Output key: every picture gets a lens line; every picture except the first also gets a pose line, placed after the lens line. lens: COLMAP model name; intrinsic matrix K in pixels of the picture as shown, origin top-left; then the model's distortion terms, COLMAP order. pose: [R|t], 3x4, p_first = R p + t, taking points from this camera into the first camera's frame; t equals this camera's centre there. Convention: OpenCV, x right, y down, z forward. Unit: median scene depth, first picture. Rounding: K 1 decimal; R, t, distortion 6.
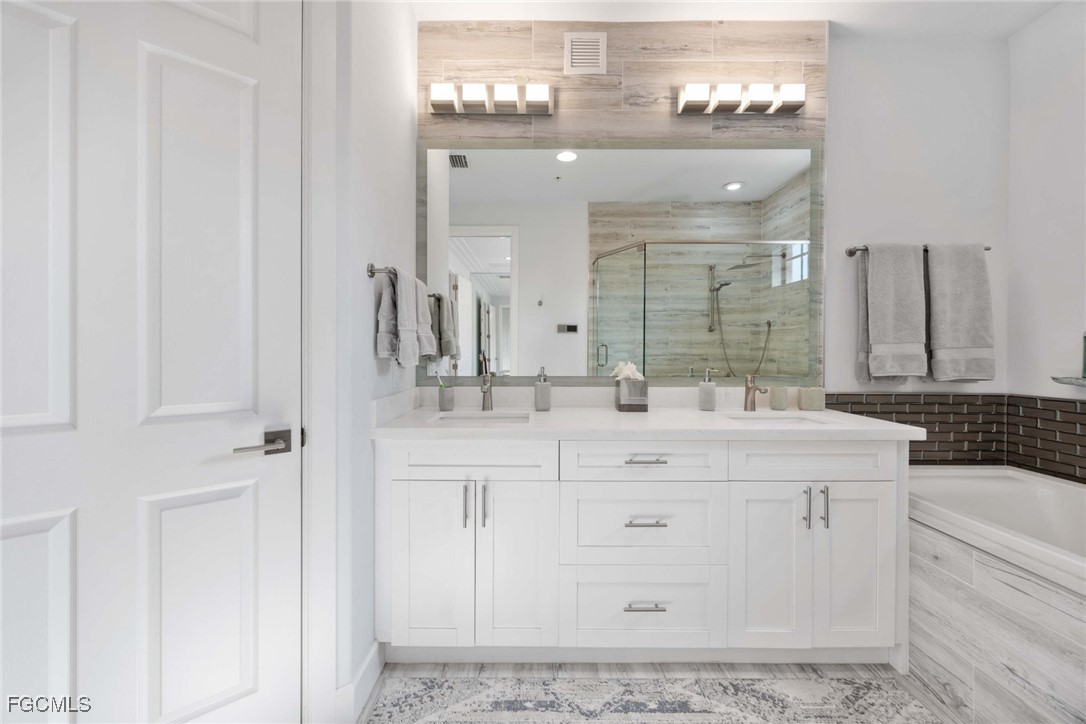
lens RADIAL K [[417.5, 0, 542.3], [0, 417.5, 348.4], [0, 0, 1]] dist [-0.000207, -0.000059]
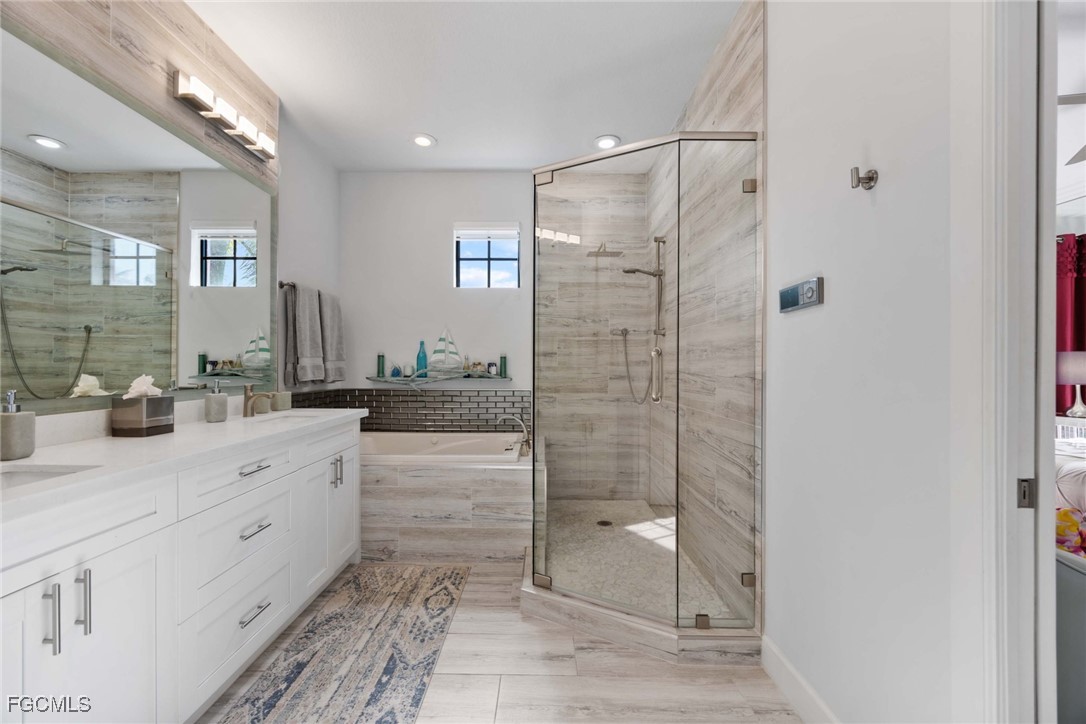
lens RADIAL K [[417.5, 0, 542.3], [0, 417.5, 348.4], [0, 0, 1]] dist [-0.000207, -0.000059]
pose [[0.002682, 0.037424, 0.999296, -0.598592], [-0.009170, 0.999258, -0.037398, 0.003799], [-0.999954, -0.009063, 0.003023, 0.225829]]
